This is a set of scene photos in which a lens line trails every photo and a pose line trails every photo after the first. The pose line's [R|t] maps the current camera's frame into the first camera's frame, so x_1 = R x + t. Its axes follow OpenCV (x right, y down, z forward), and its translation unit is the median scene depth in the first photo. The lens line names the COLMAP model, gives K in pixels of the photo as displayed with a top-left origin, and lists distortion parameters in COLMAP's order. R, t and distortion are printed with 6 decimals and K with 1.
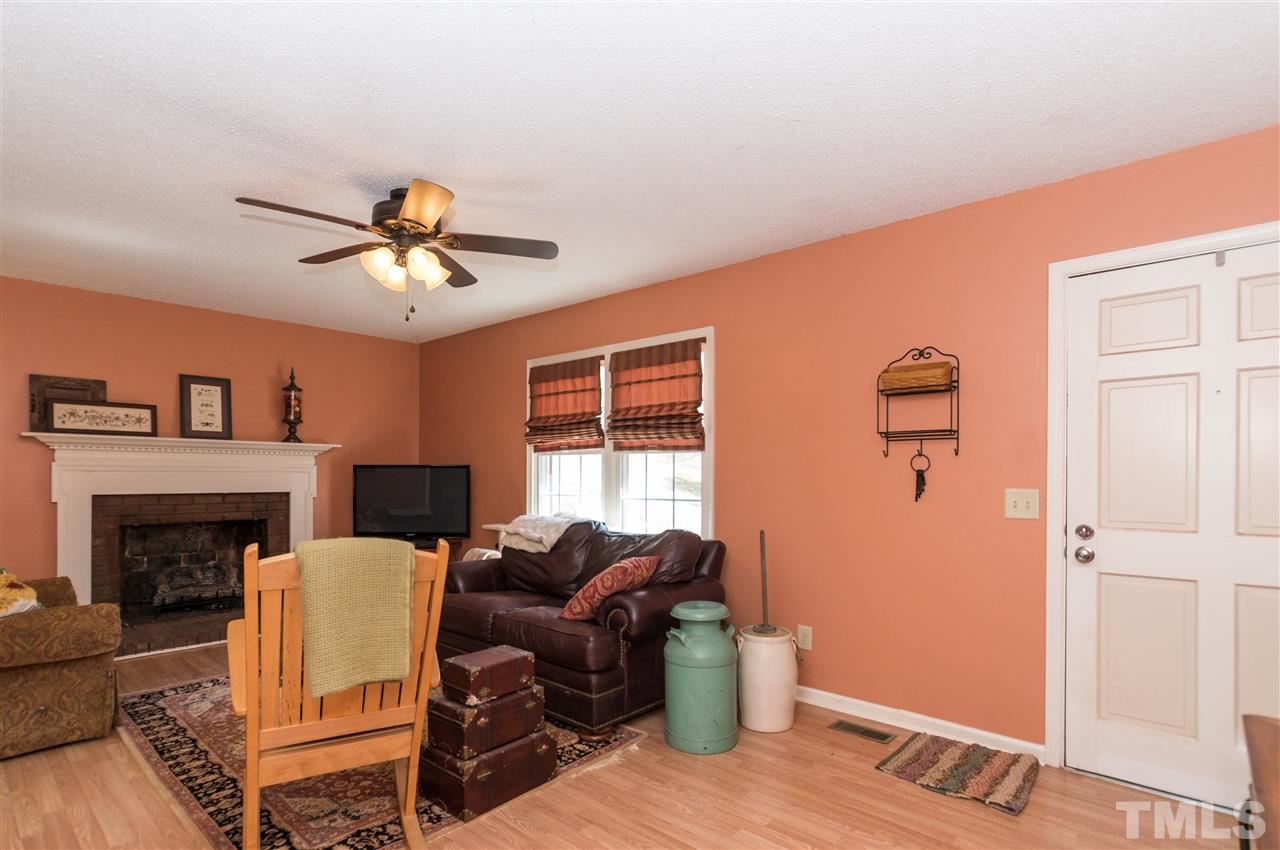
lens RADIAL K [[607.3, 0, 652.3], [0, 607.3, 476.4], [0, 0, 1]] dist [0.001319, 0.000957]
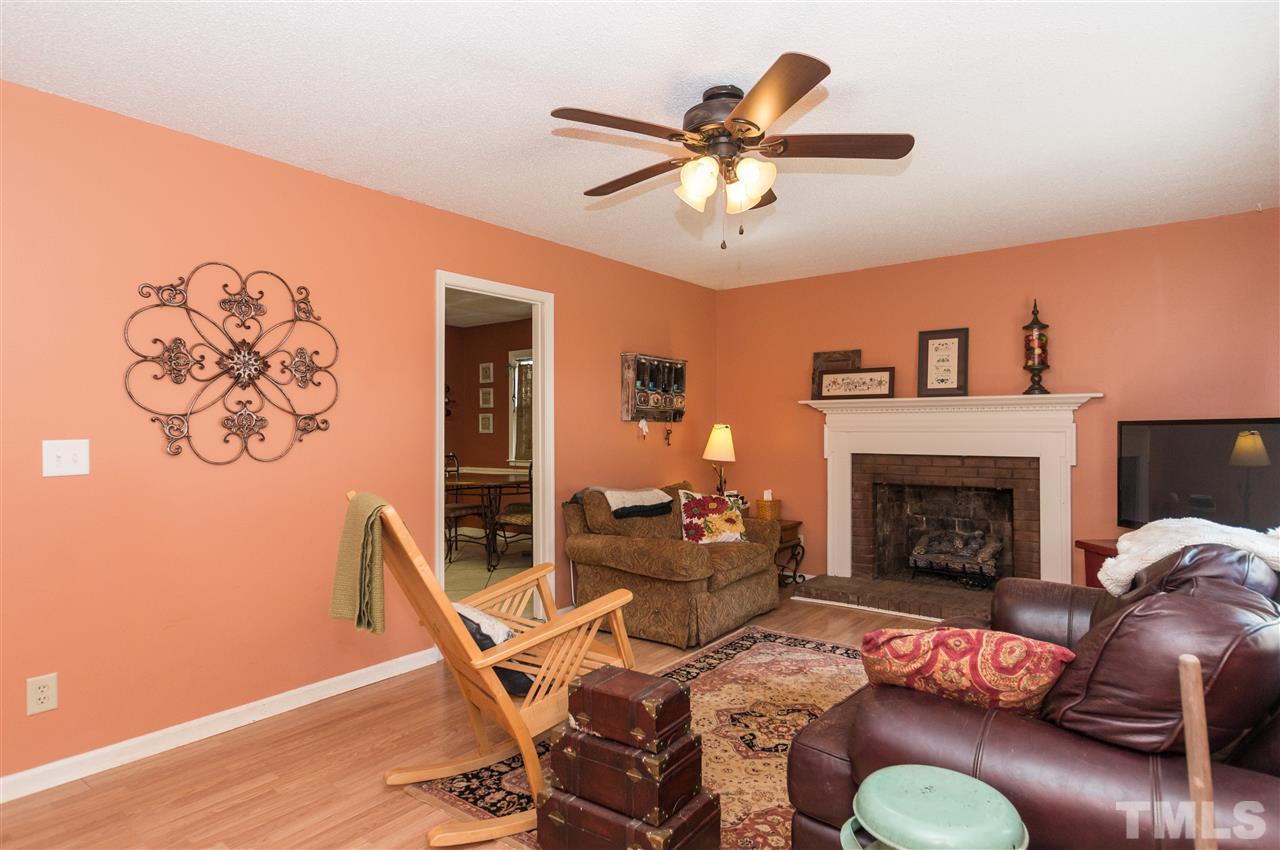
lens RADIAL K [[693.8, 0, 641.5], [0, 693.8, 422.8], [0, 0, 1]] dist [0.003604, 0.000196]
pose [[0.089582, -0.014477, -0.995874, 0.281050], [-0.001861, 0.999890, -0.014703, -0.005254], [0.995978, 0.003171, 0.089545, 0.447713]]
